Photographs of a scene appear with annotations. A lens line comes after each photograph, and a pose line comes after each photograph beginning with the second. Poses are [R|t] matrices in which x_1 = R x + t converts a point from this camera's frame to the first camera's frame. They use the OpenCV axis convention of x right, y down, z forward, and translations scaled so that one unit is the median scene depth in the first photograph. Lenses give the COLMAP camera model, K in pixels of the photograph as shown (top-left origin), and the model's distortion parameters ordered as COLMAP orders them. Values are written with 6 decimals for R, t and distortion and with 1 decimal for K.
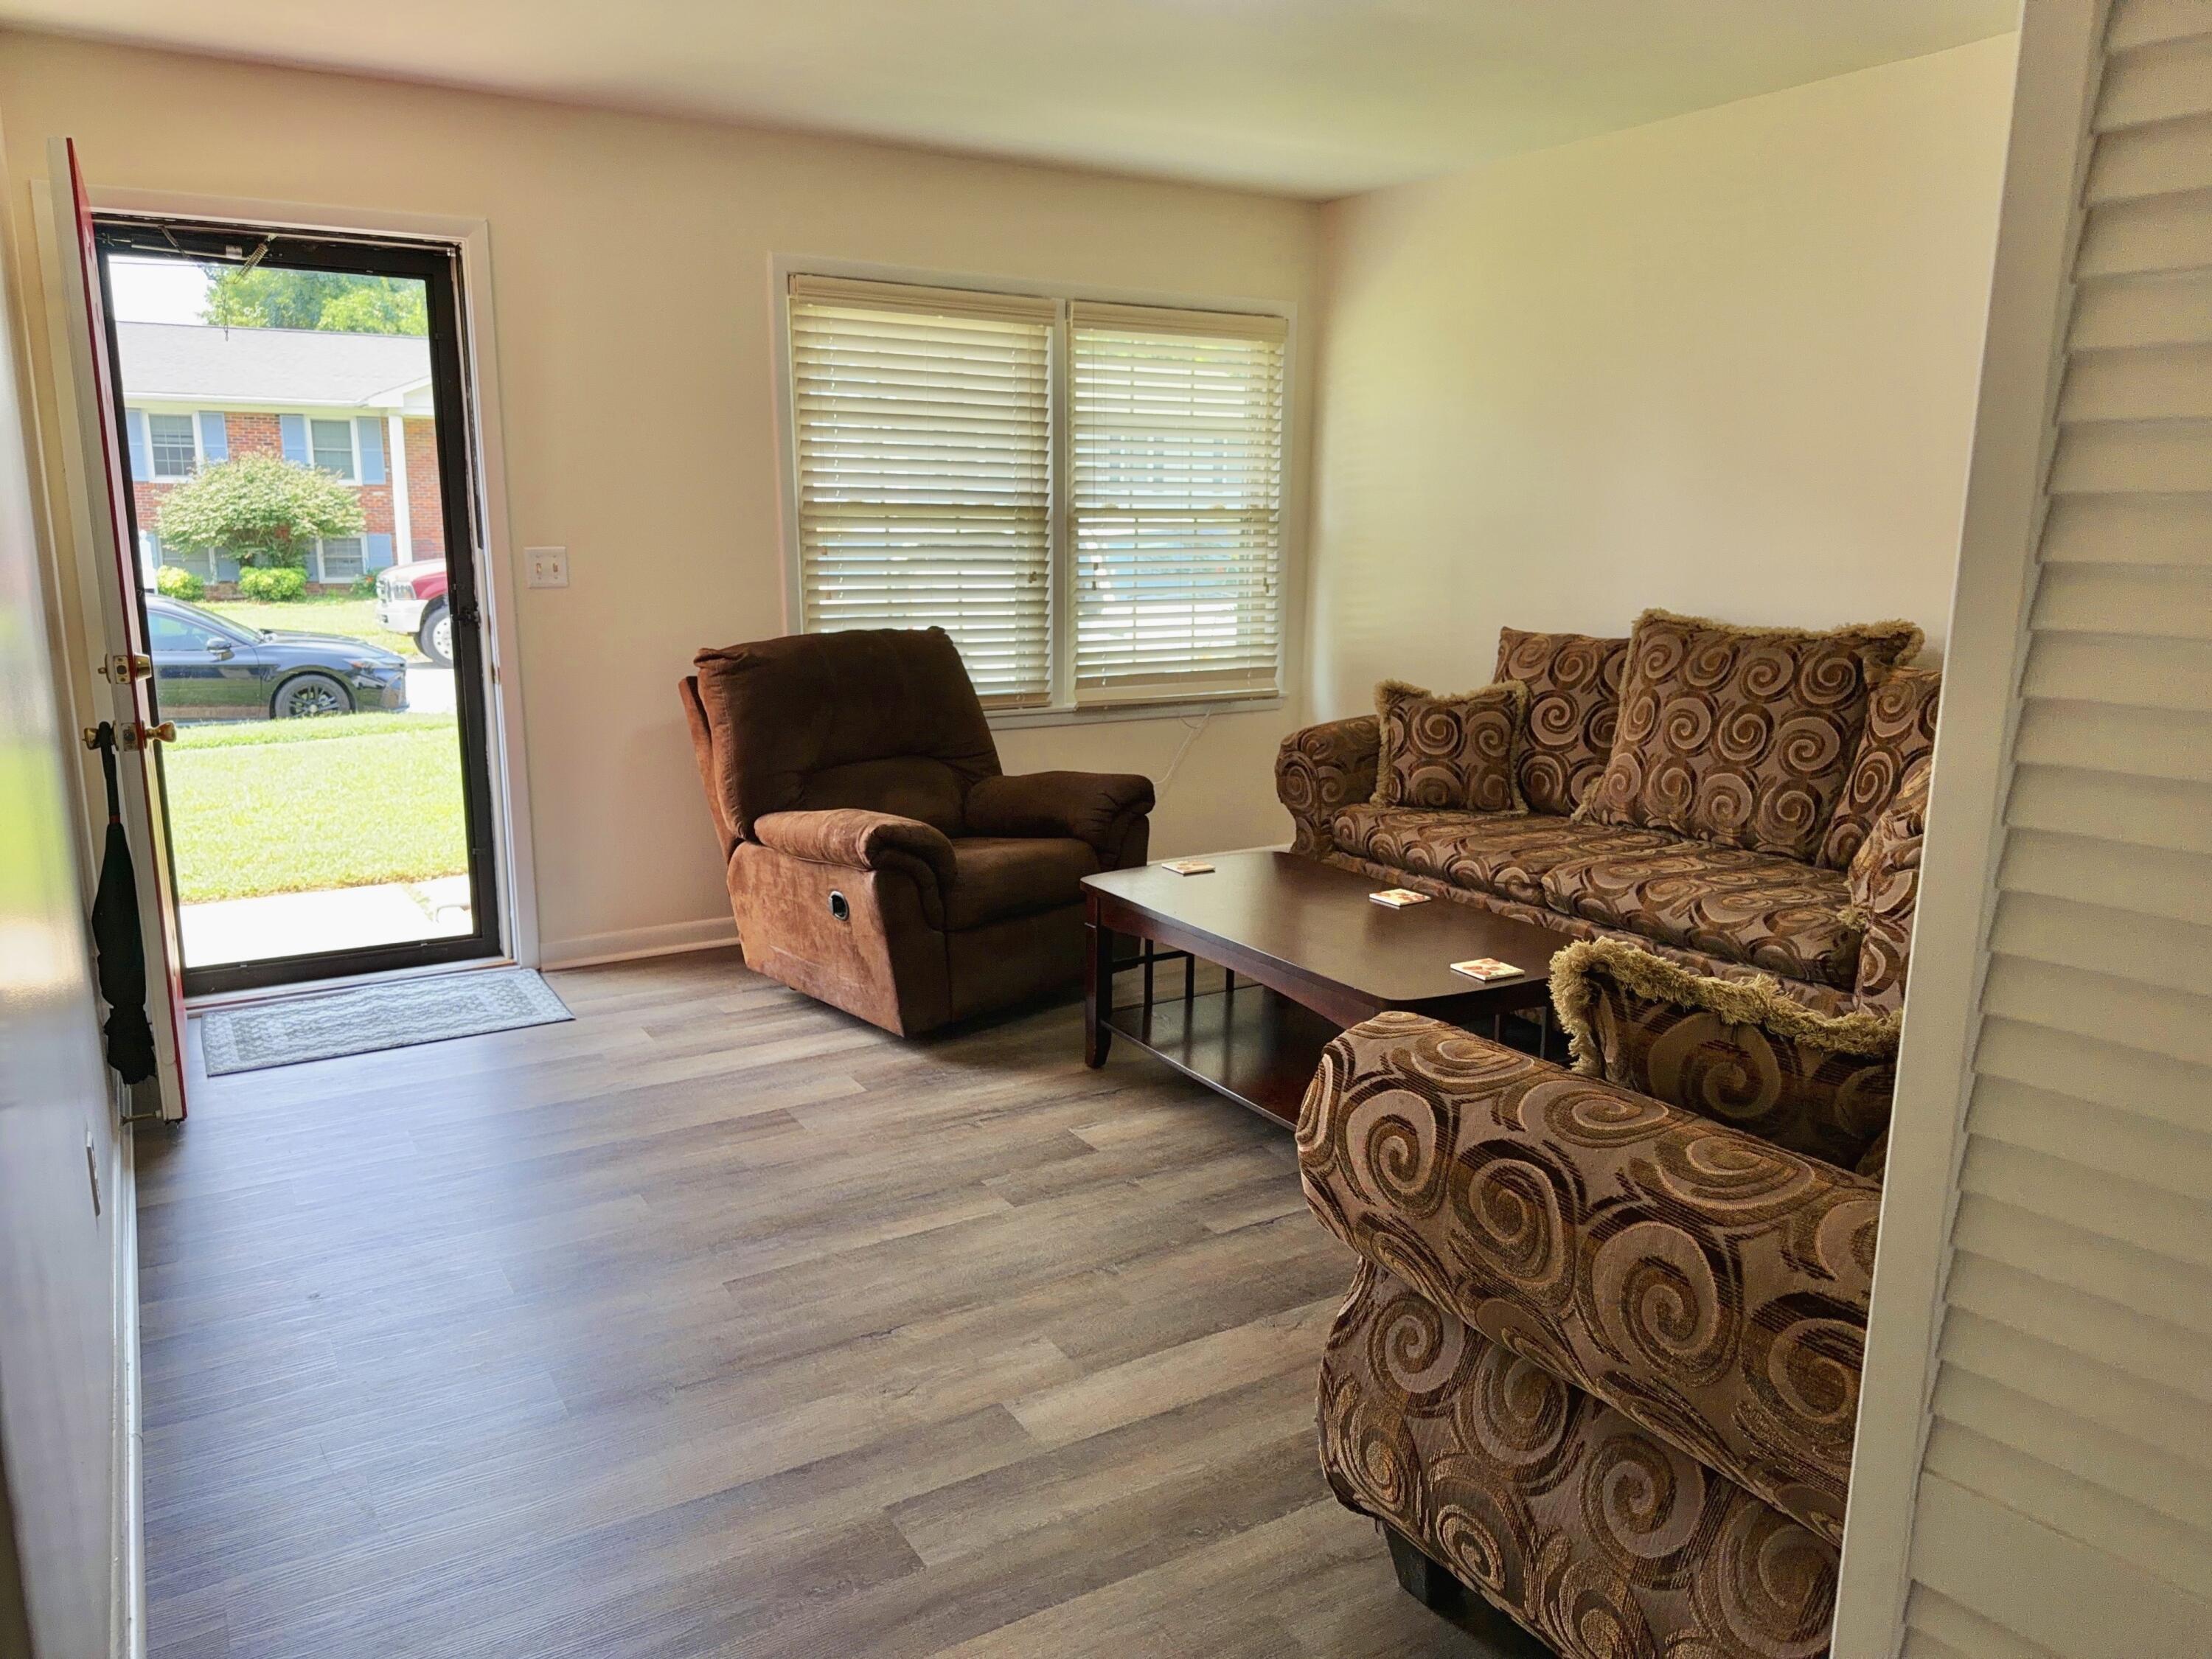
lens RADIAL K [[1568.7, 0, 1106.0], [0, 1568.7, 829.5], [0, 0, 1]] dist [-0.002642, -0.000644]
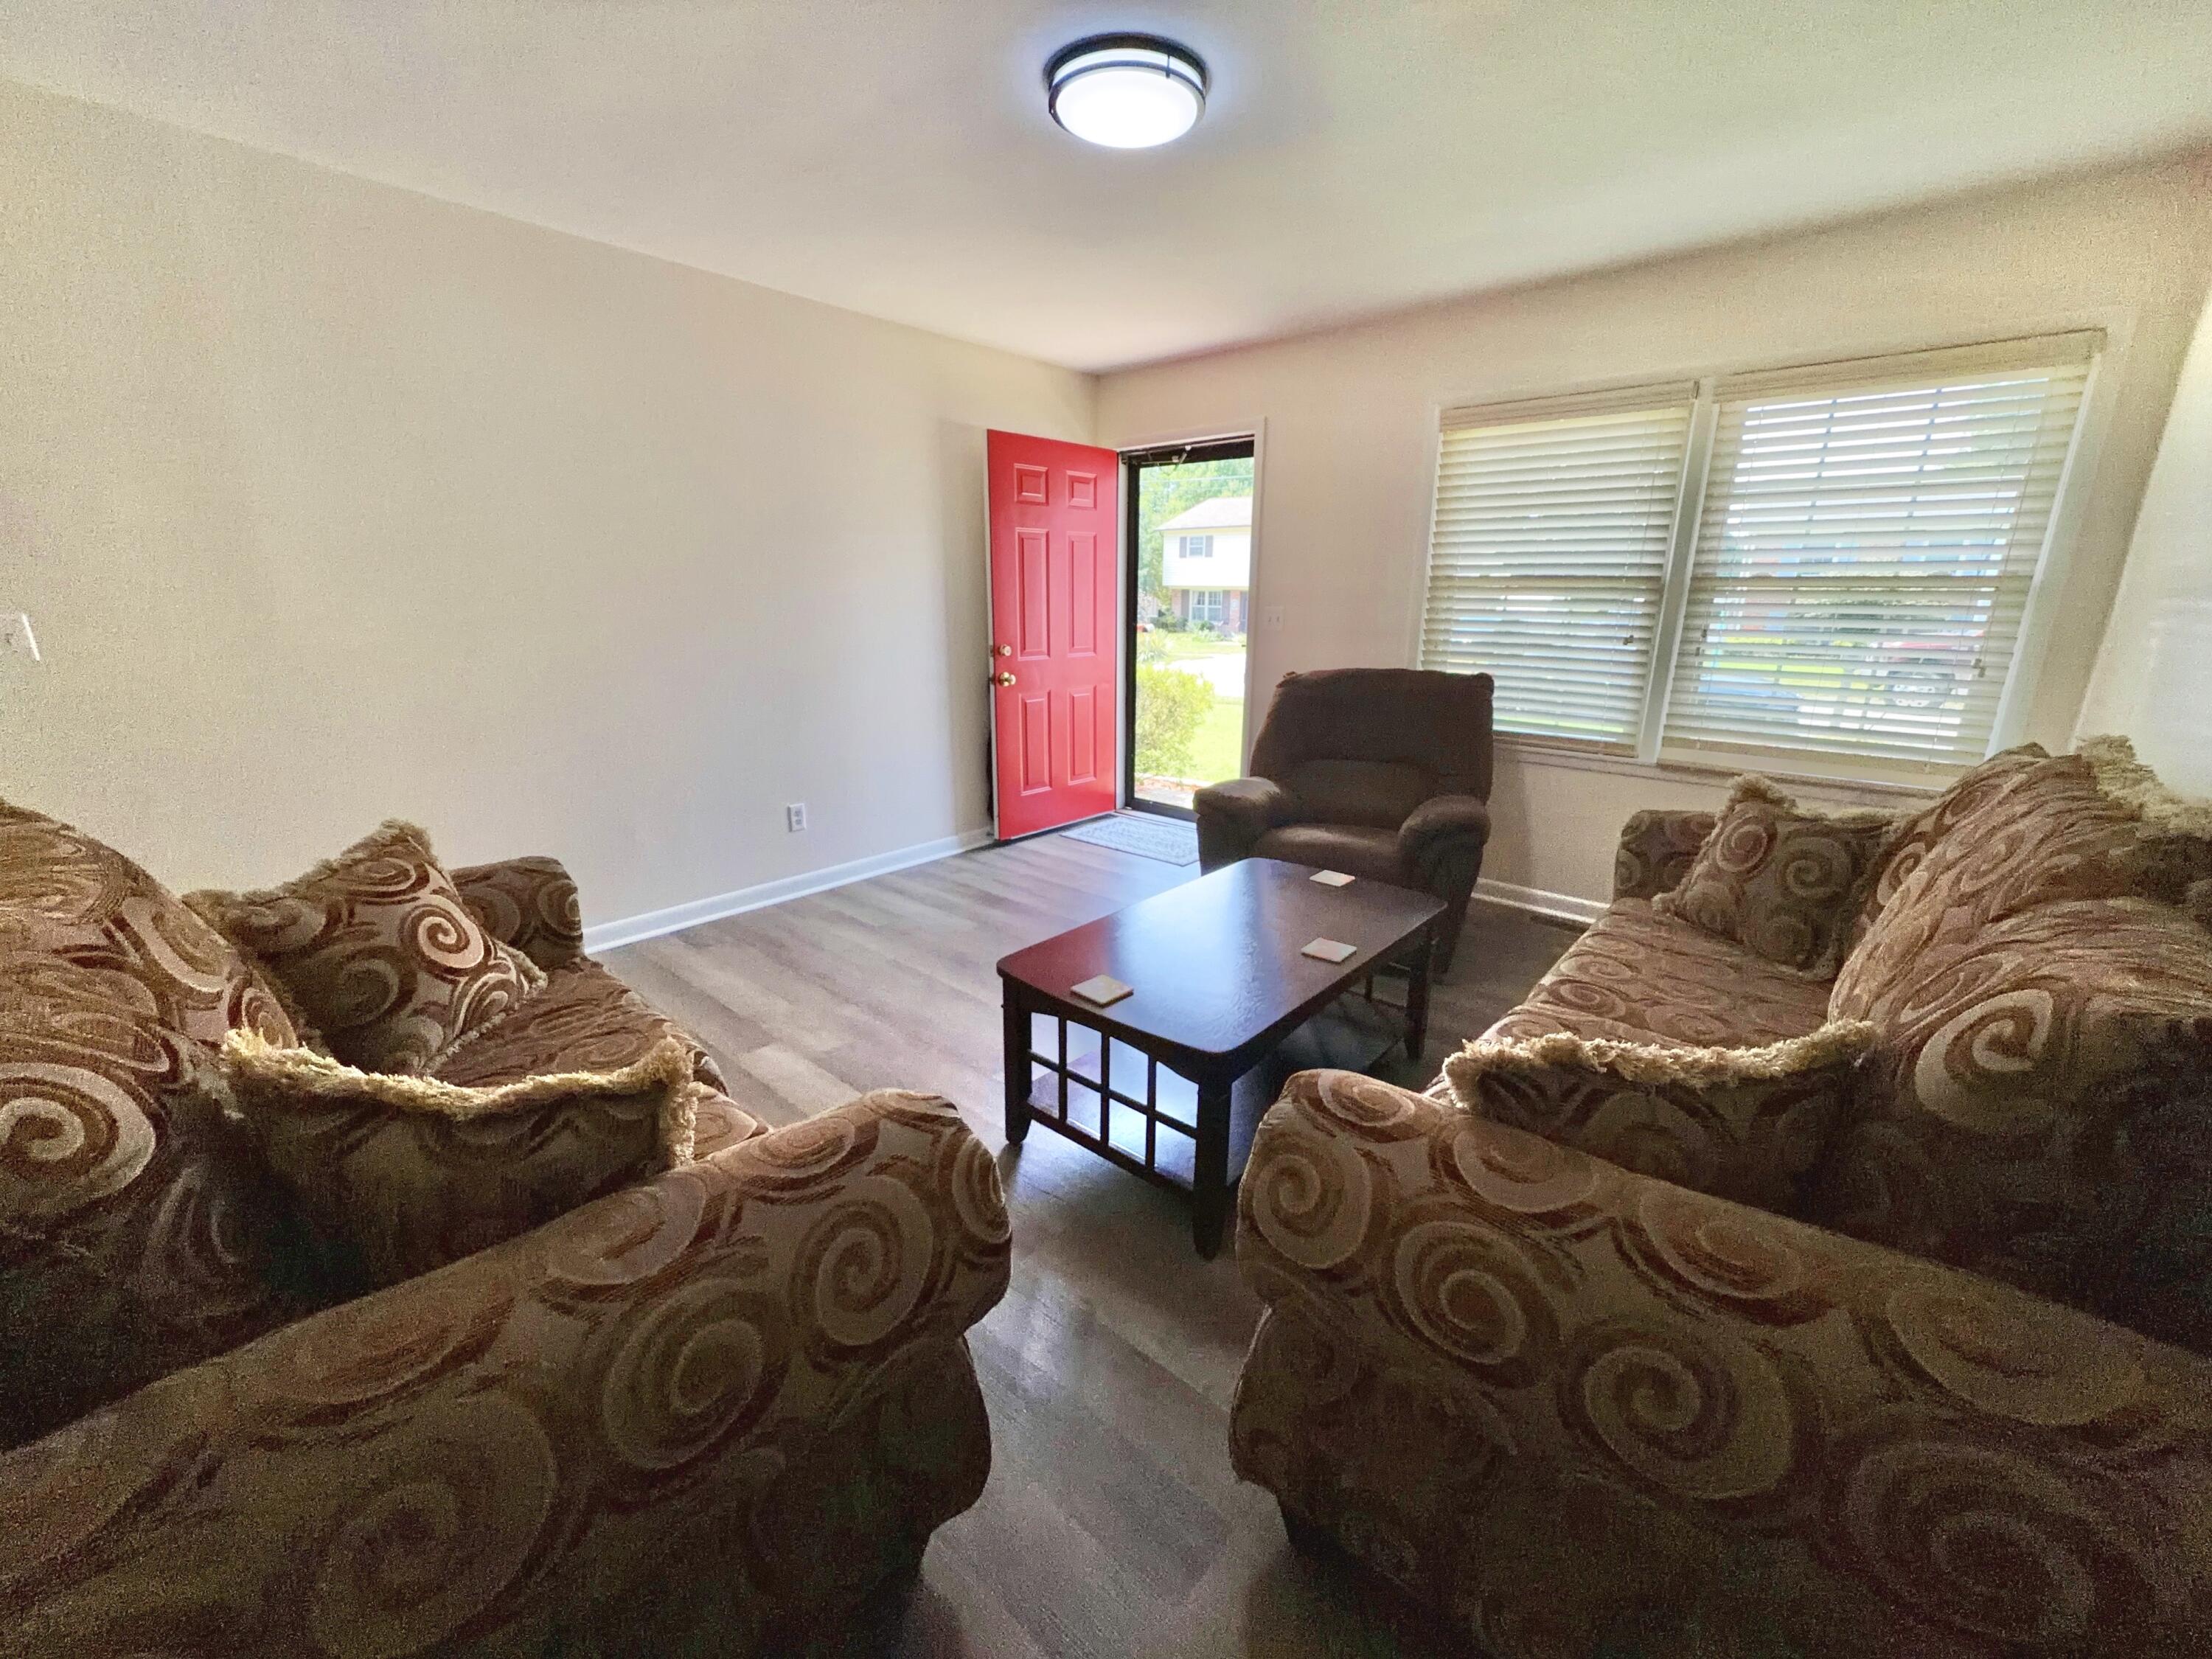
lens RADIAL K [[881.2, 0, 1106.0], [0, 881.2, 829.5], [0, 0, 1]] dist [-0.002077, -0.000047]
pose [[0.289380, 0.246358, -0.924968, 0.532999], [-0.189632, 0.961915, 0.196872, -0.096571], [0.938242, 0.118433, 0.325077, 0.531425]]
